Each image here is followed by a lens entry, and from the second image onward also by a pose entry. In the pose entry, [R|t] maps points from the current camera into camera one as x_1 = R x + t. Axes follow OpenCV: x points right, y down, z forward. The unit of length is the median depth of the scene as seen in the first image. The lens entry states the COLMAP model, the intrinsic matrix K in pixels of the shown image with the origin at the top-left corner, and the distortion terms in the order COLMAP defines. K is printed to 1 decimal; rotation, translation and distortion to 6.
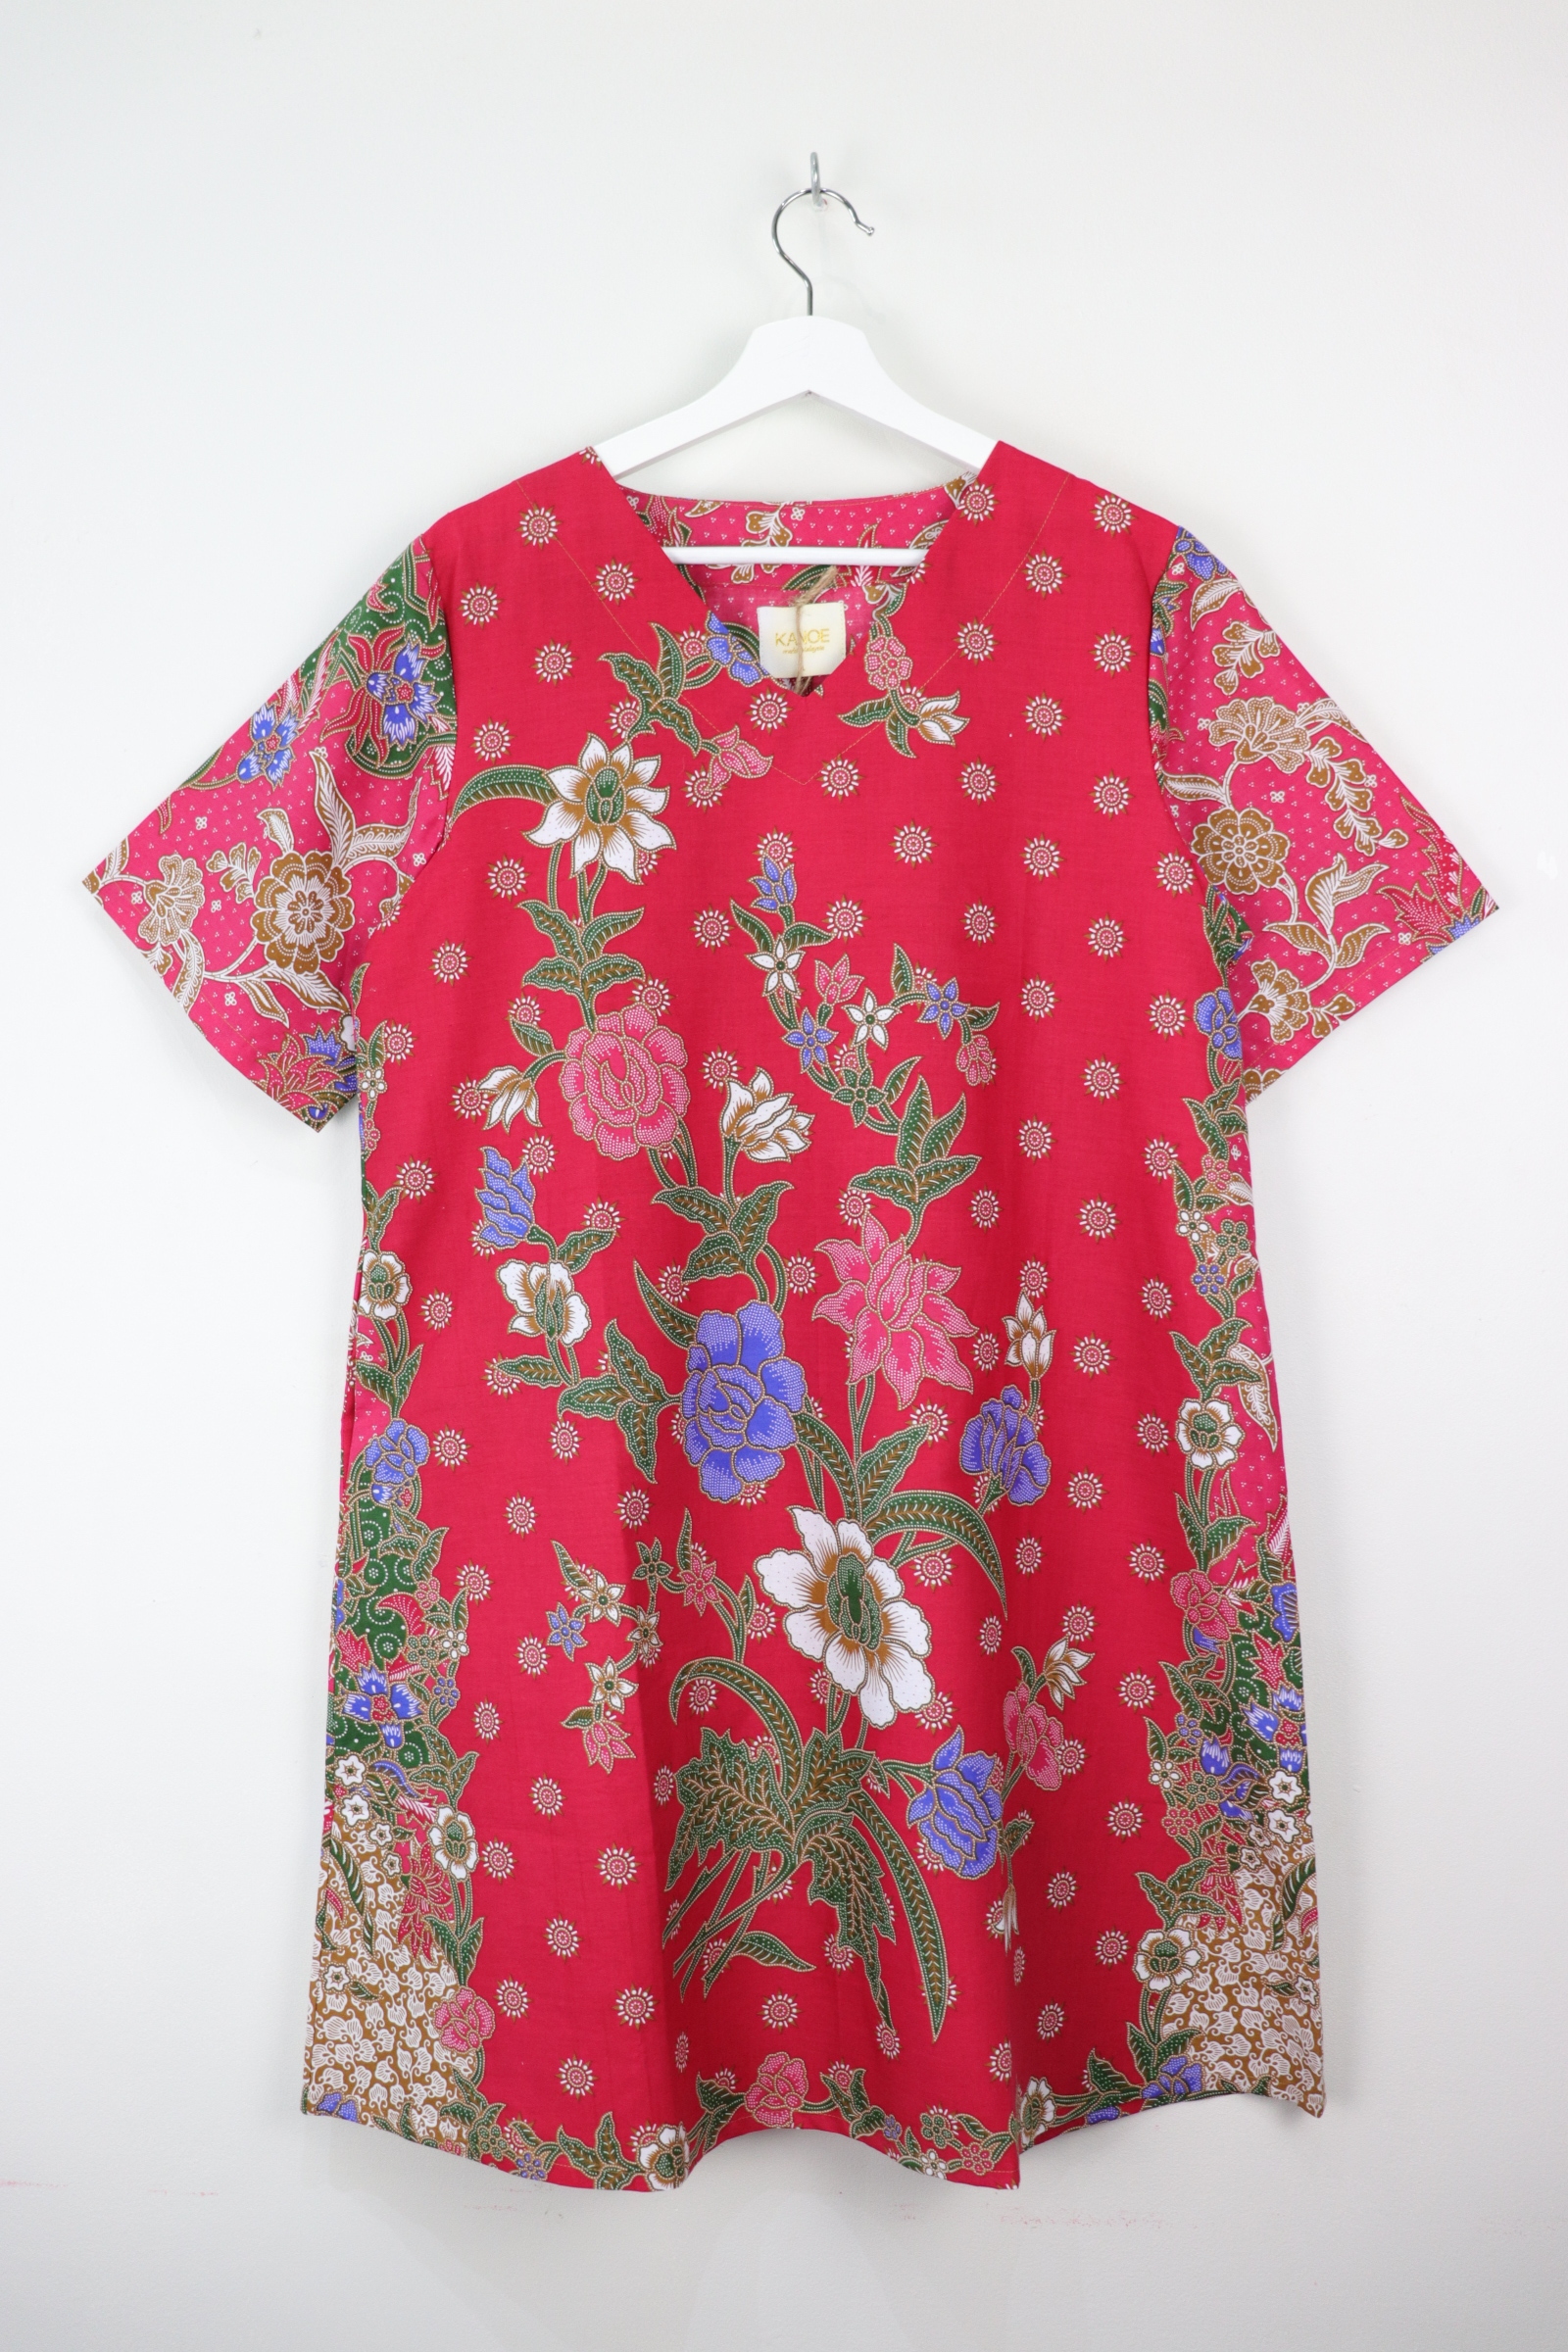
lens RADIAL K [[2332.7, 0, 784.0], [0, 2332.7, 1176.0], [0, 0, 1]] dist [-0.257508, 0.781420]
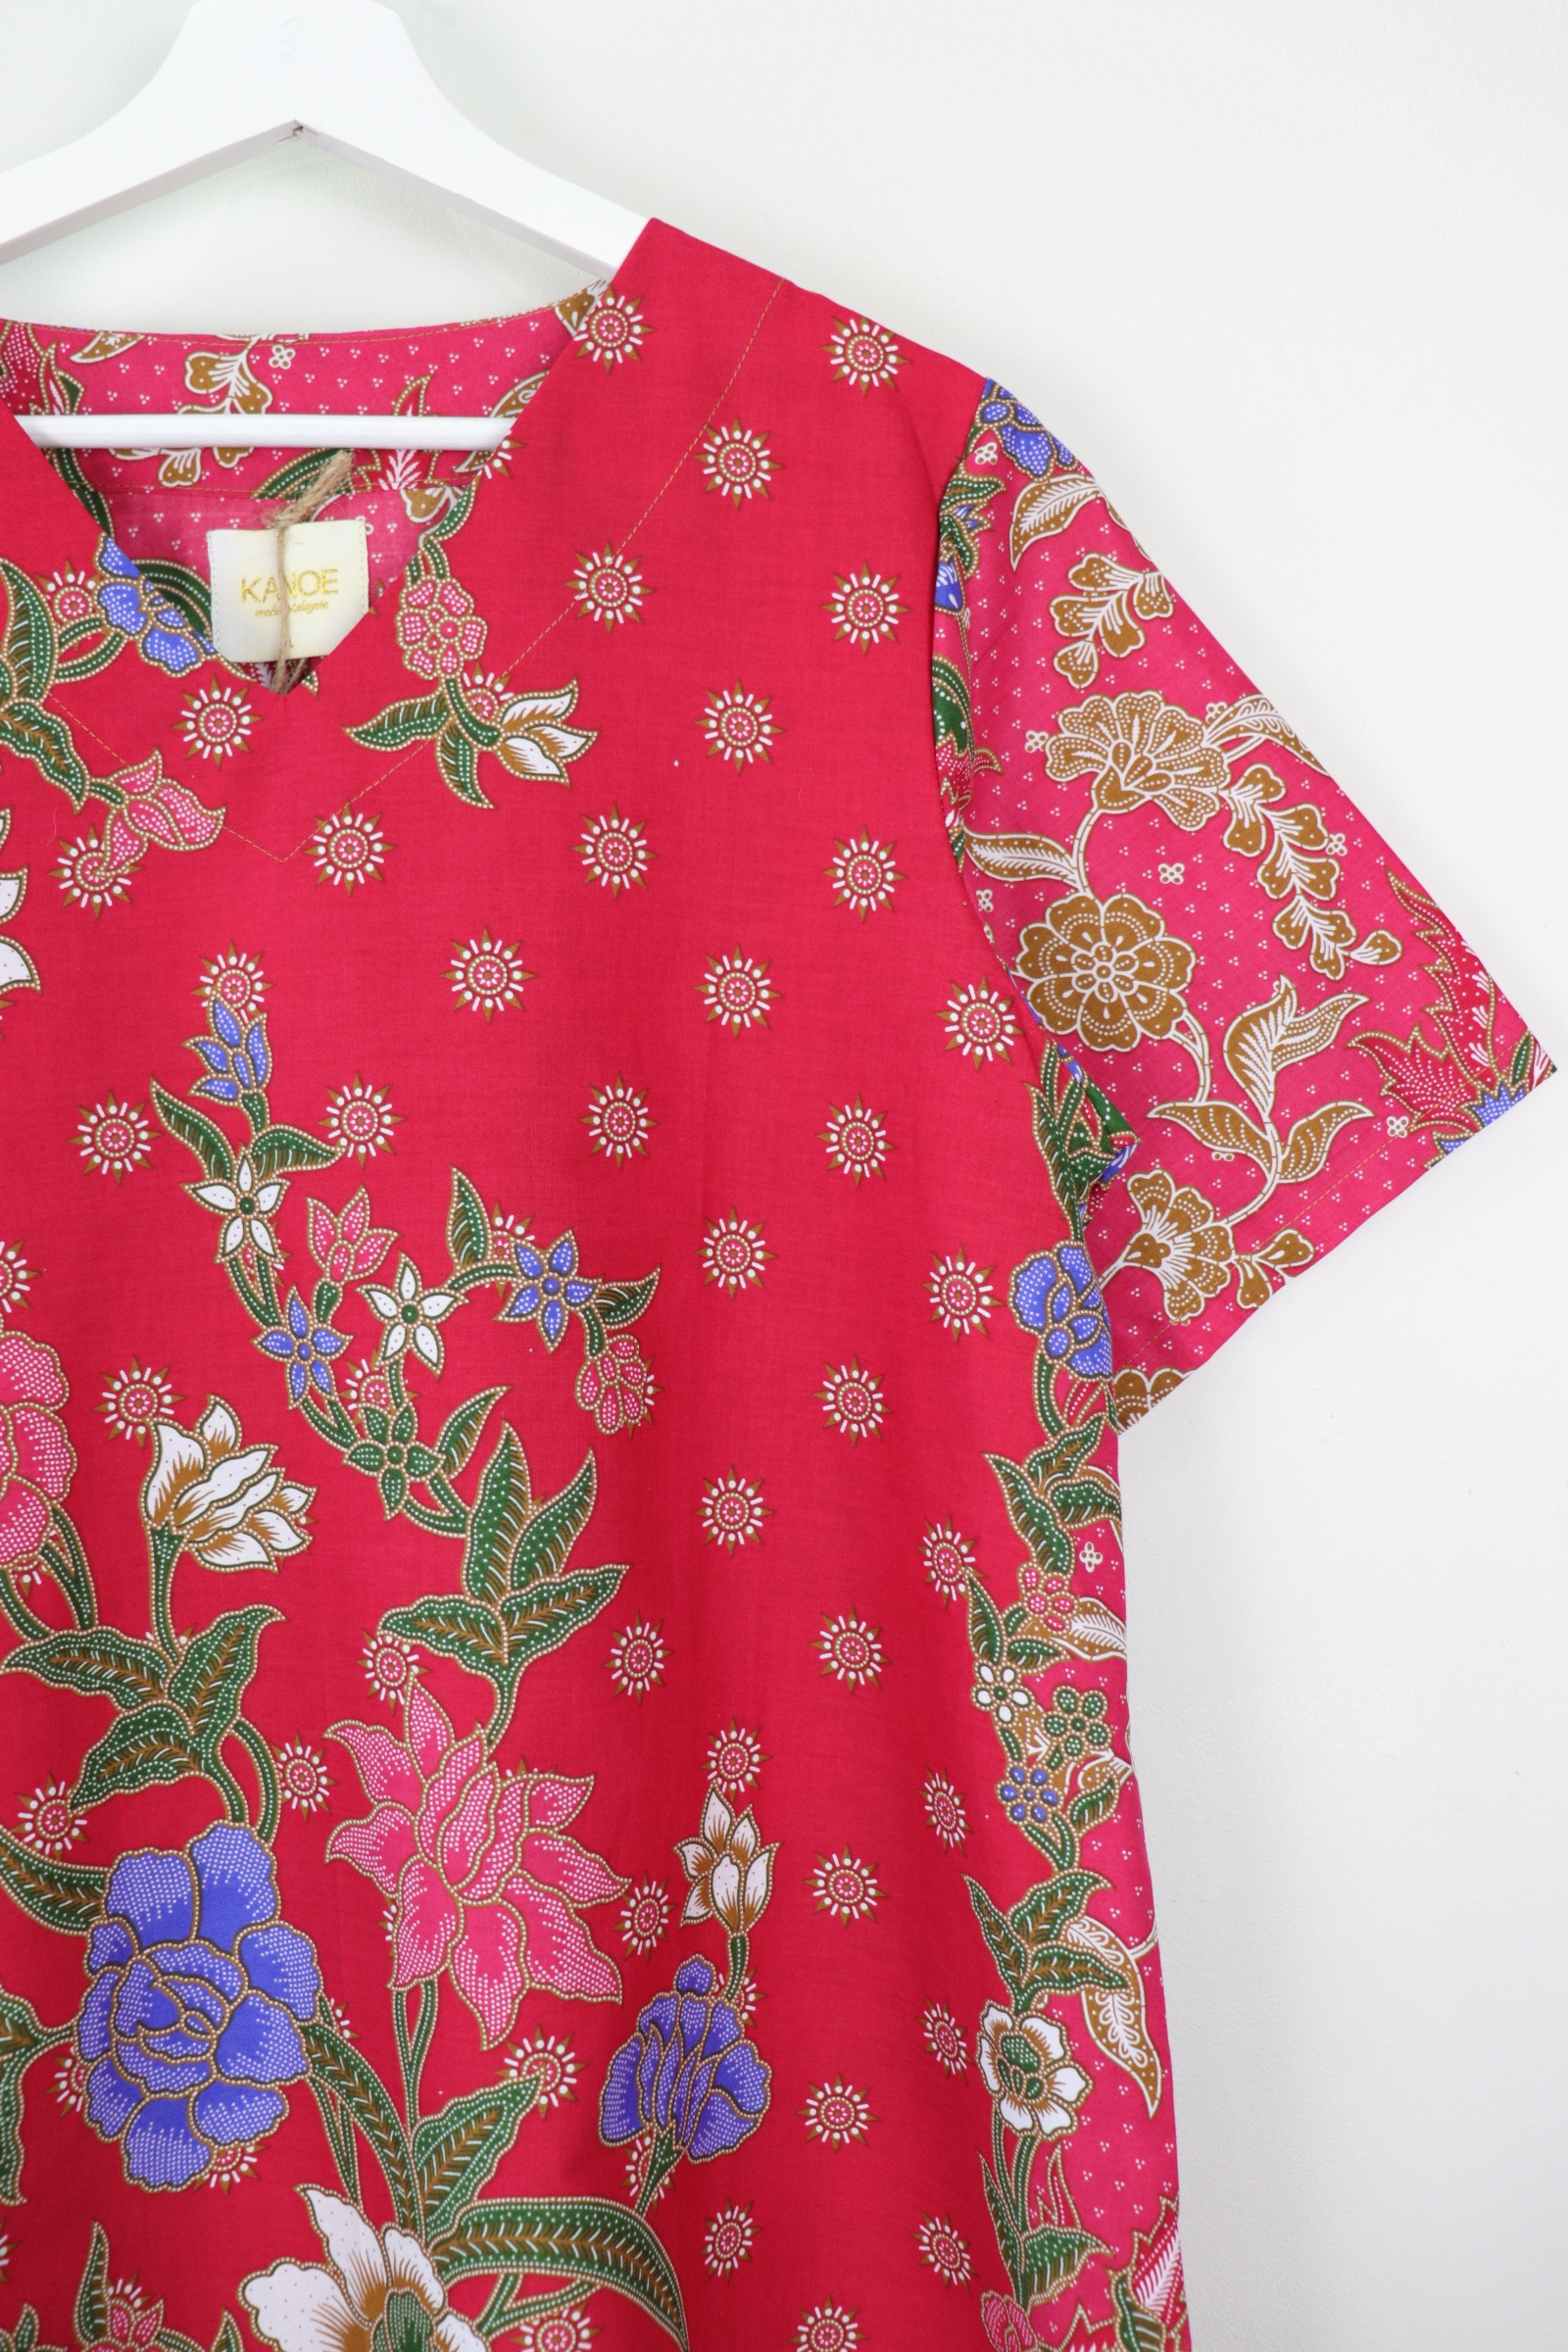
lens RADIAL K [[2418.6, 0, 784.0], [0, 2418.6, 1176.0], [0, 0, 1]] dist [-0.273479, 0.514434]
pose [[0.995080, -0.015334, 0.097884, 0.066969], [0.017002, 0.999724, -0.016228, -0.086337], [-0.097608, 0.017813, 0.995066, 0.449138]]
